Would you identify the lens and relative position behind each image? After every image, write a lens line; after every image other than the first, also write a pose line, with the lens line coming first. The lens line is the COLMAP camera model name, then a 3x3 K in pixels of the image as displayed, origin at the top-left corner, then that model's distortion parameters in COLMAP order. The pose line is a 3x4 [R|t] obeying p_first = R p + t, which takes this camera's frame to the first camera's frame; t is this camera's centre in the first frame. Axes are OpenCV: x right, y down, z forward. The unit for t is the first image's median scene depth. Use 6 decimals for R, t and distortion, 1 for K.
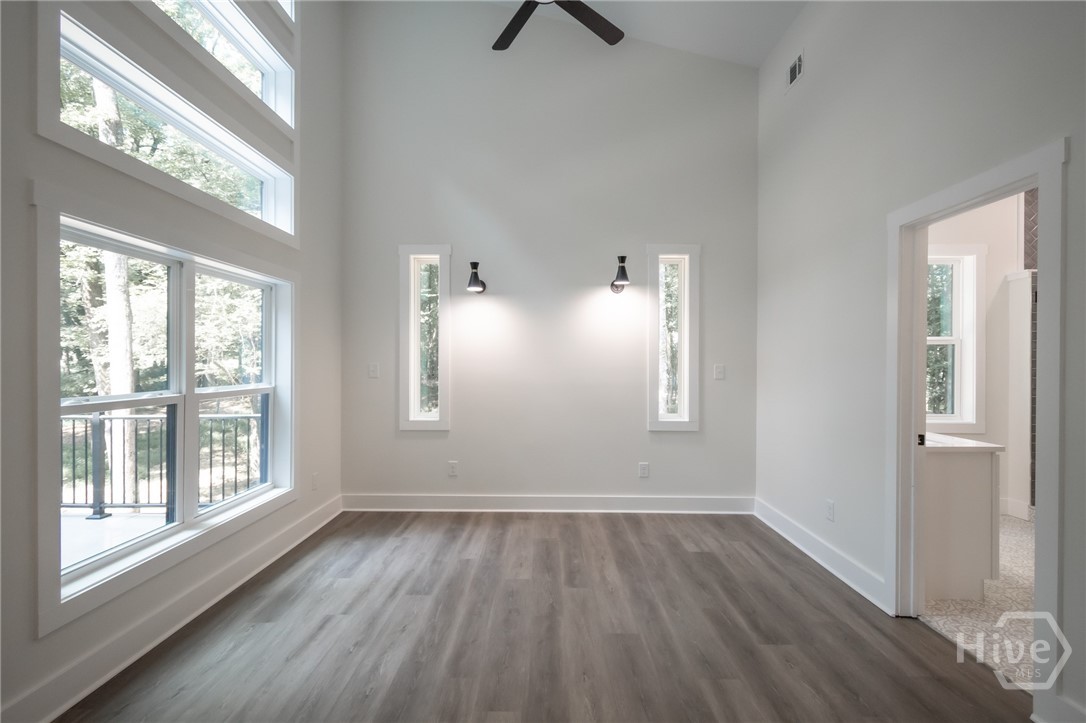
lens RADIAL K [[524.4, 0, 548.3], [0, 524.4, 363.1], [0, 0, 1]] dist [0.007704, -0.002524]
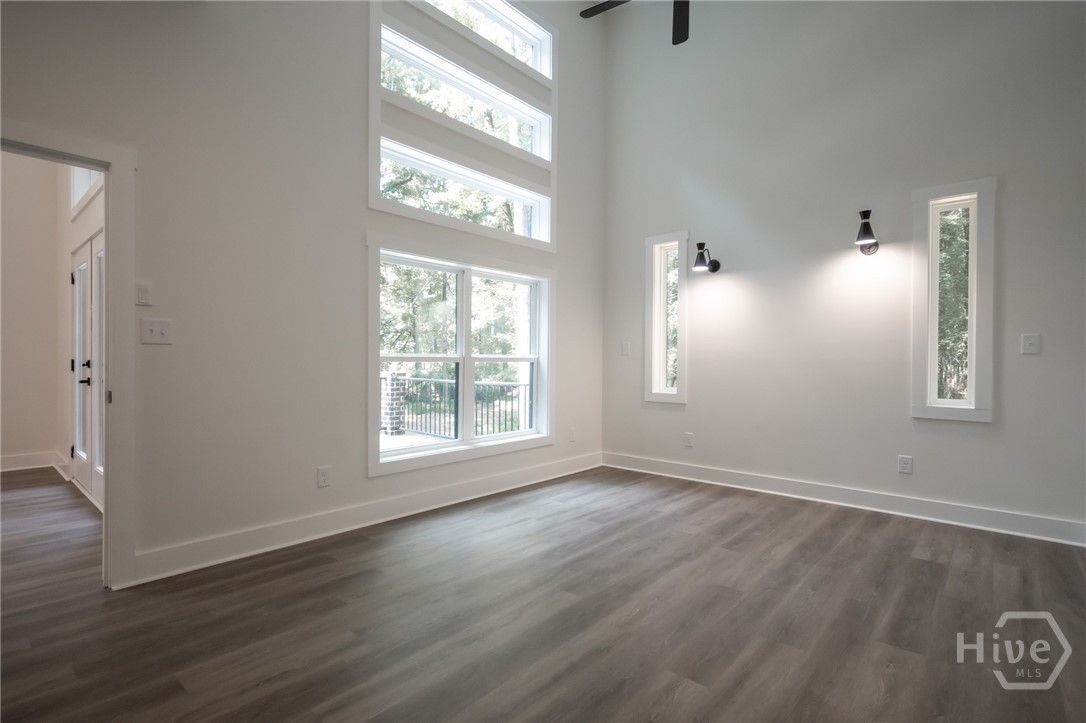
lens RADIAL K [[524.4, 0, 542.3], [0, 524.4, 364.0], [0, 0, 1]] dist [0.007704, -0.002524]
pose [[0.755024, 0.005287, -0.655675, 0.391924], [-0.004978, 0.999985, 0.002331, 0.061667], [0.655678, 0.001504, 0.755039, -0.001307]]
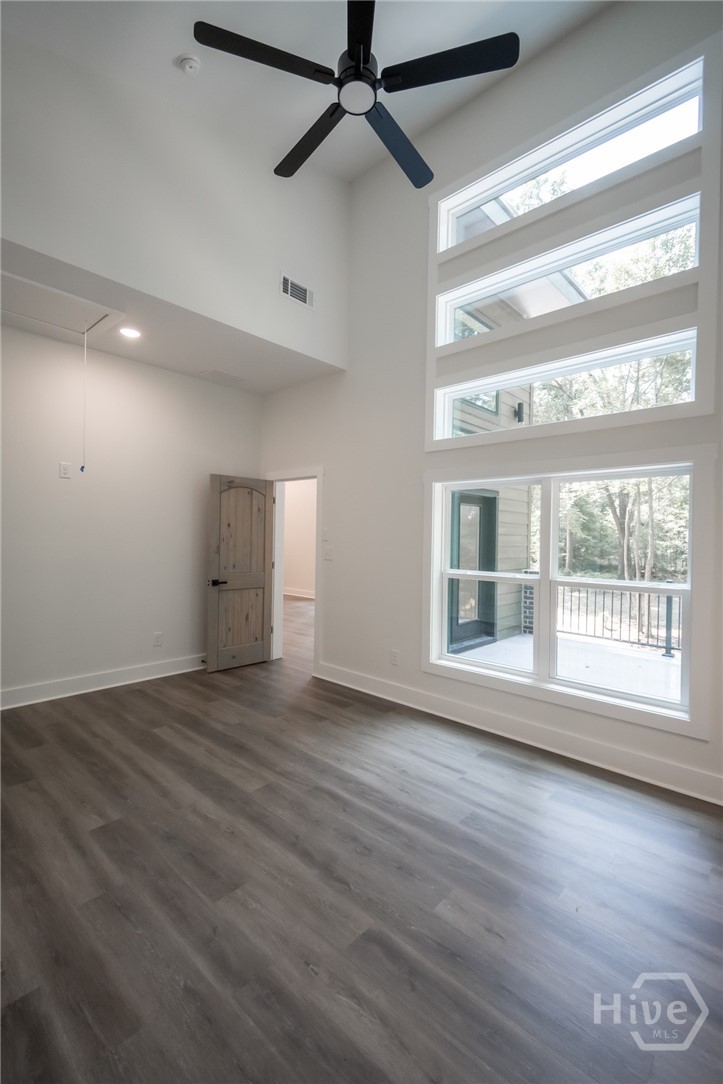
lens RADIAL K [[477.0, 0, 364.7], [0, 477.0, 541.6], [0, 0, 1]] dist [0.009197, -0.003545]
pose [[-0.672391, -0.008656, -0.740146, 0.412250], [-0.021945, 0.999725, 0.008244, -0.030146], [0.739871, 0.021785, -0.672396, 1.209793]]
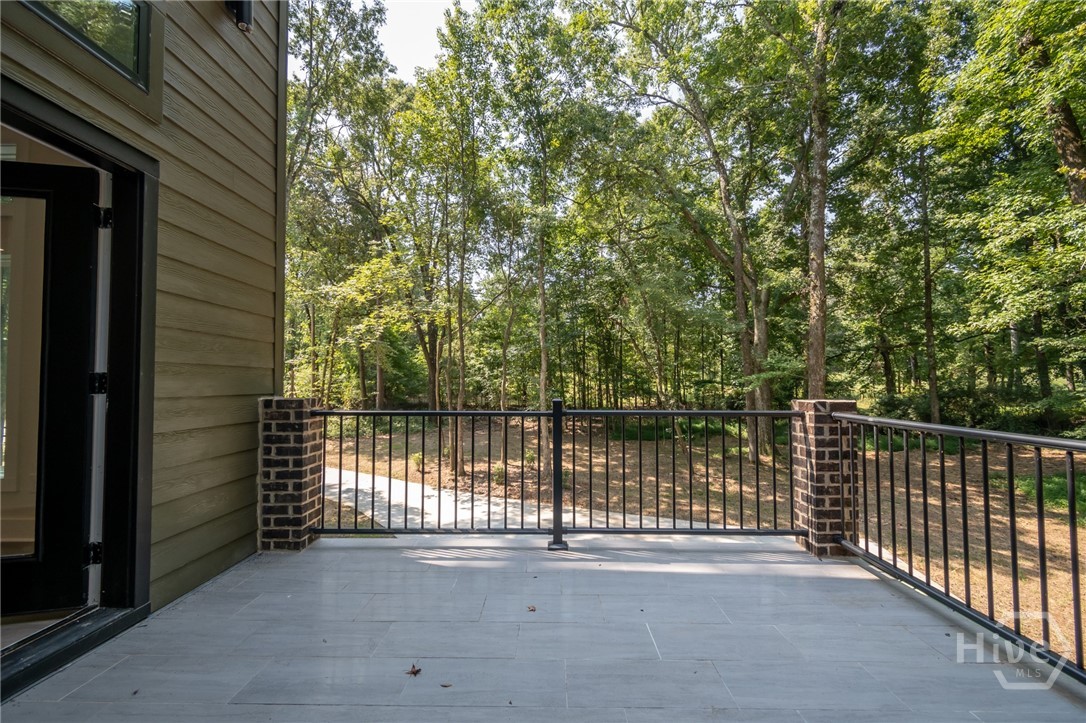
lens RADIAL K [[477.9, 0, 552.1], [0, 477.9, 364.2], [0, 0, 1]] dist [0.009197, -0.003545]
pose [[0.010332, -0.043554, -0.998998, -0.766531], [0.000075, 0.999051, -0.043556, 0.077495], [0.999947, 0.000375, 0.010325, 0.828231]]
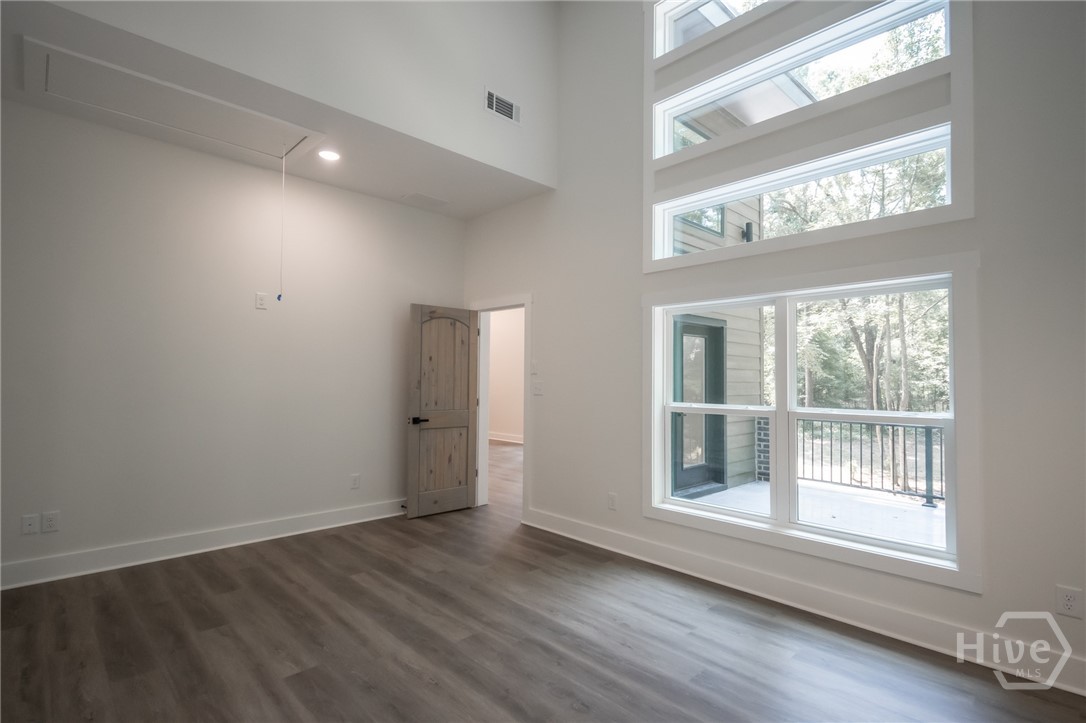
lens RADIAL K [[524.4, 0, 544.4], [0, 524.4, 366.2], [0, 0, 1]] dist [0.007704, -0.002524]
pose [[-0.716239, -0.028570, -0.697270, 0.416901], [-0.013454, 0.999541, -0.027135, -0.001800], [0.697725, -0.010054, -0.716295, 1.210454]]
